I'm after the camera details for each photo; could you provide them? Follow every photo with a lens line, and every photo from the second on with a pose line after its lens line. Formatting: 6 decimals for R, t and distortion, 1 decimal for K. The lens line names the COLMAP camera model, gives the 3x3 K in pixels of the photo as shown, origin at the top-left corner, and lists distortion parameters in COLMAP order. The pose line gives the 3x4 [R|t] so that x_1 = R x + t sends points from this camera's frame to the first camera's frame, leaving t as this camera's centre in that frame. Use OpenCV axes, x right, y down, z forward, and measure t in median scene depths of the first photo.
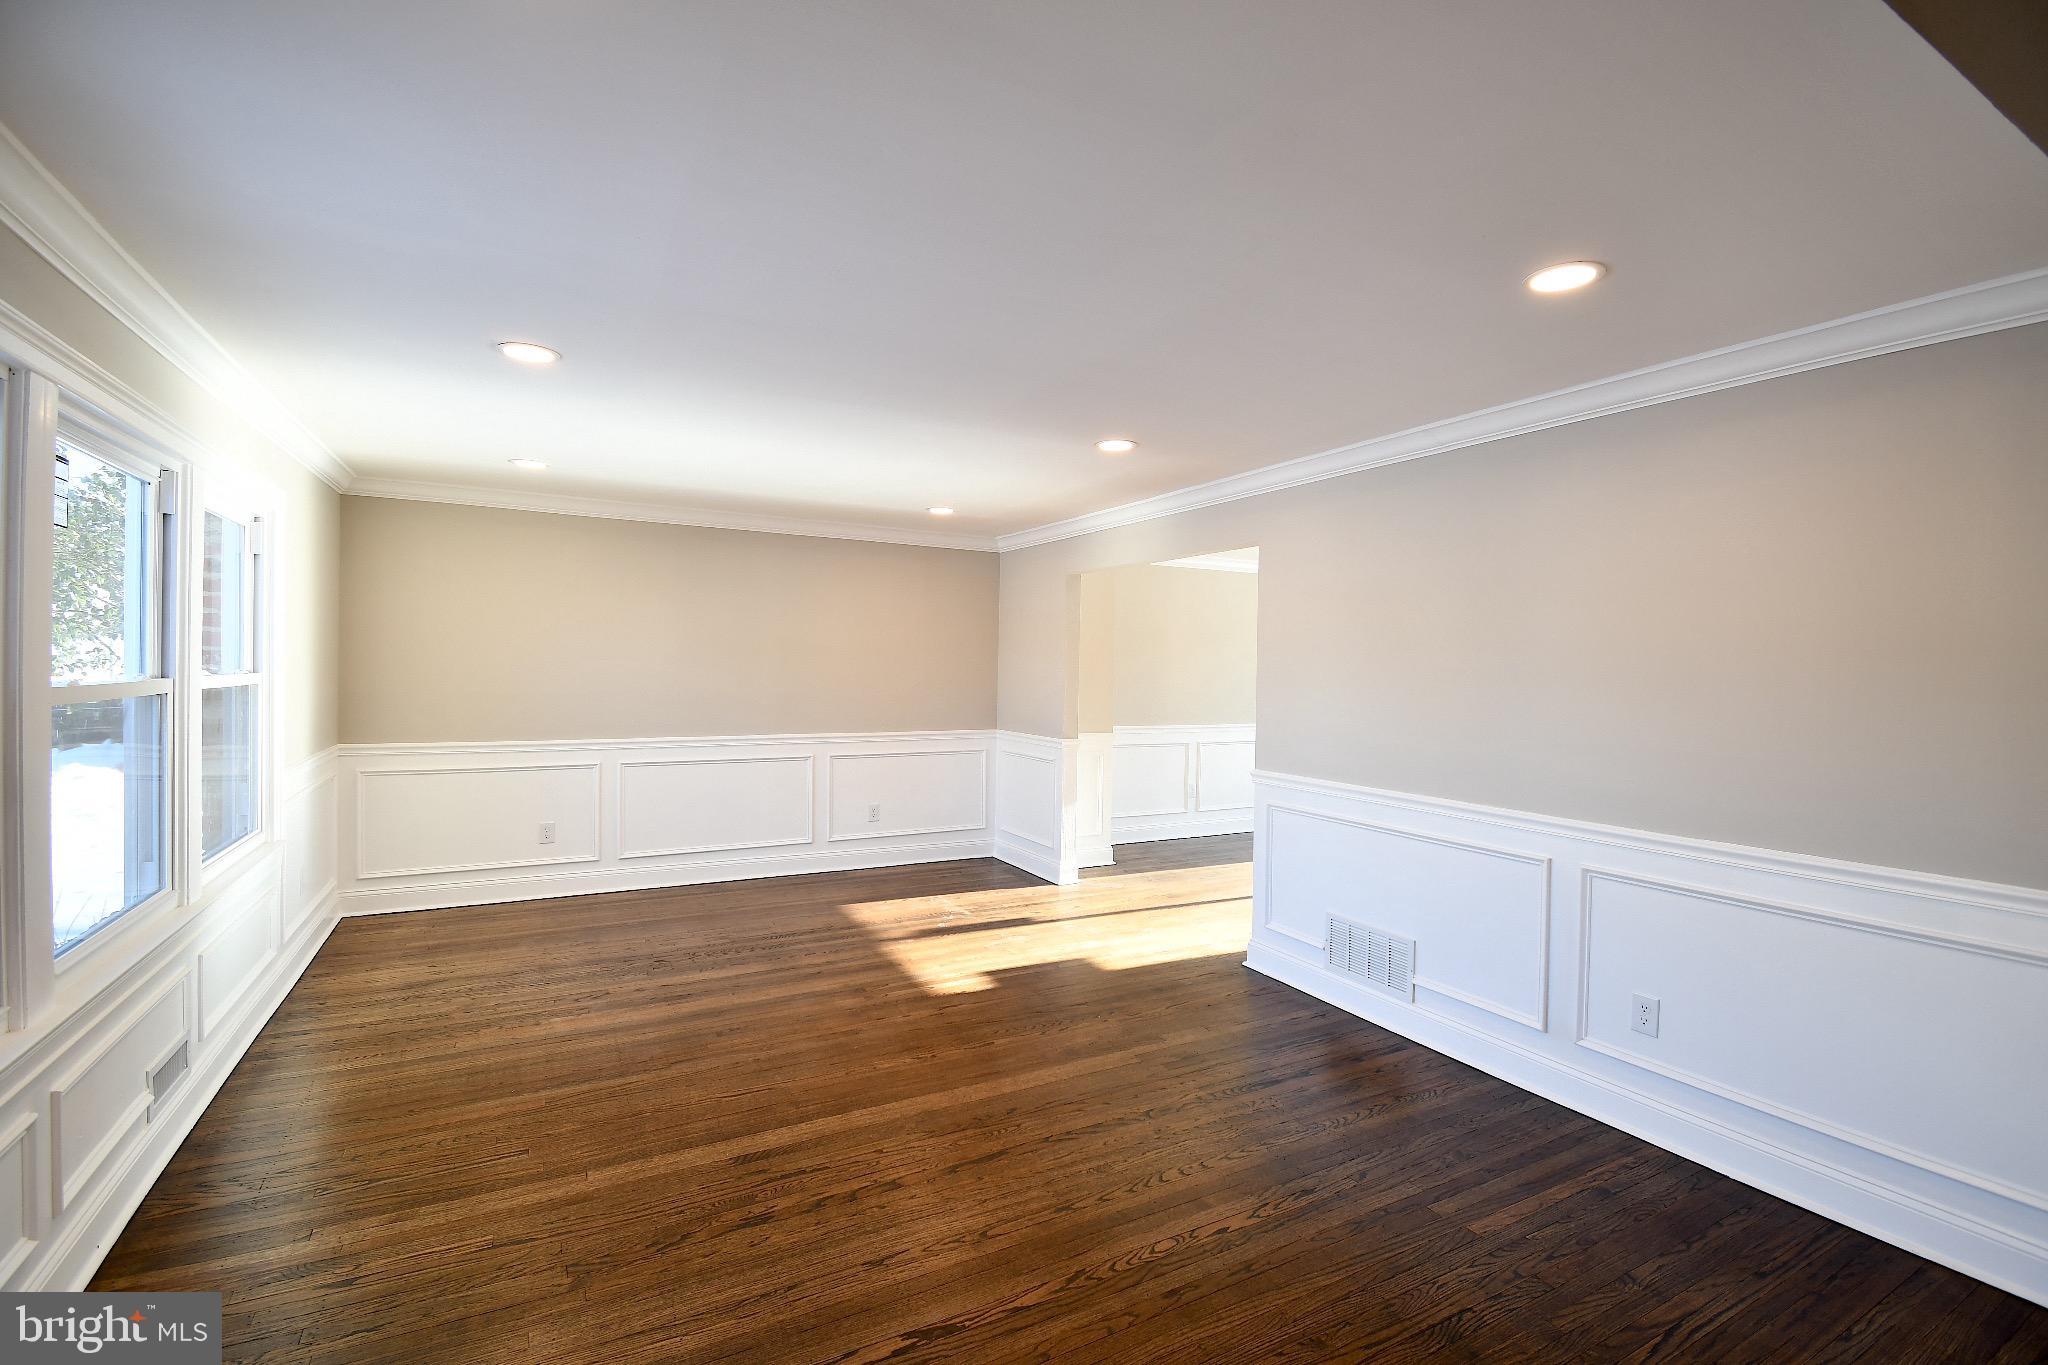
lens RADIAL K [[907.5, 0, 1023.7], [0, 907.5, 676.3], [0, 0, 1]] dist [0.010965, -0.004583]
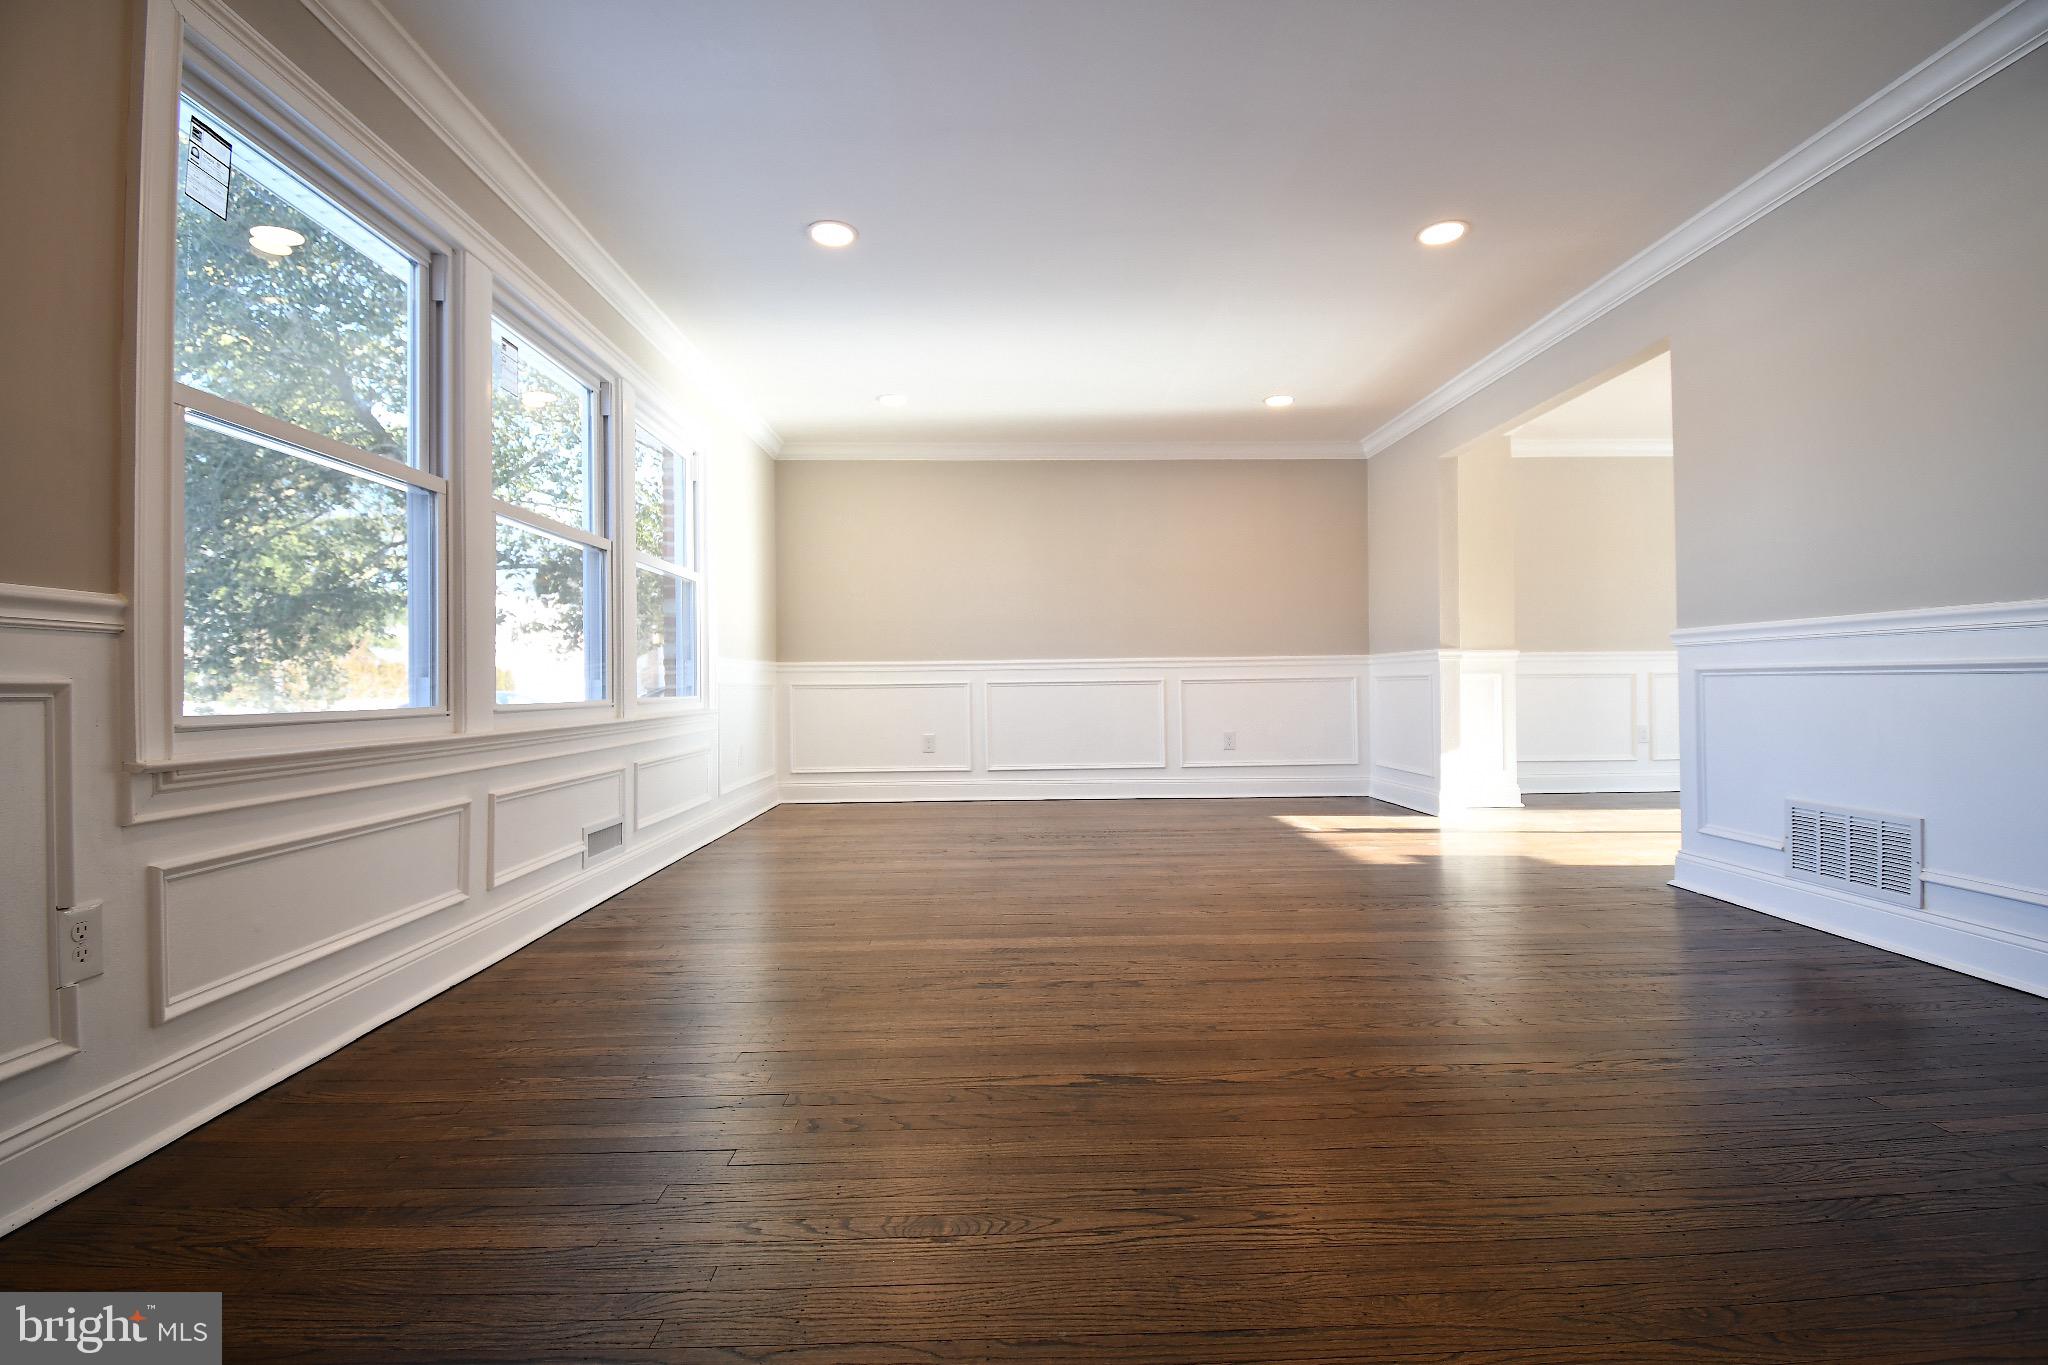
lens RADIAL K [[907.5, 0, 1023.0], [0, 907.5, 686.9], [0, 0, 1]] dist [0.010965, -0.004583]
pose [[0.892935, -0.029833, -0.449195, 0.107309], [0.024919, 0.999547, -0.016849, 0.152418], [0.449495, 0.003851, 0.893275, 0.060488]]
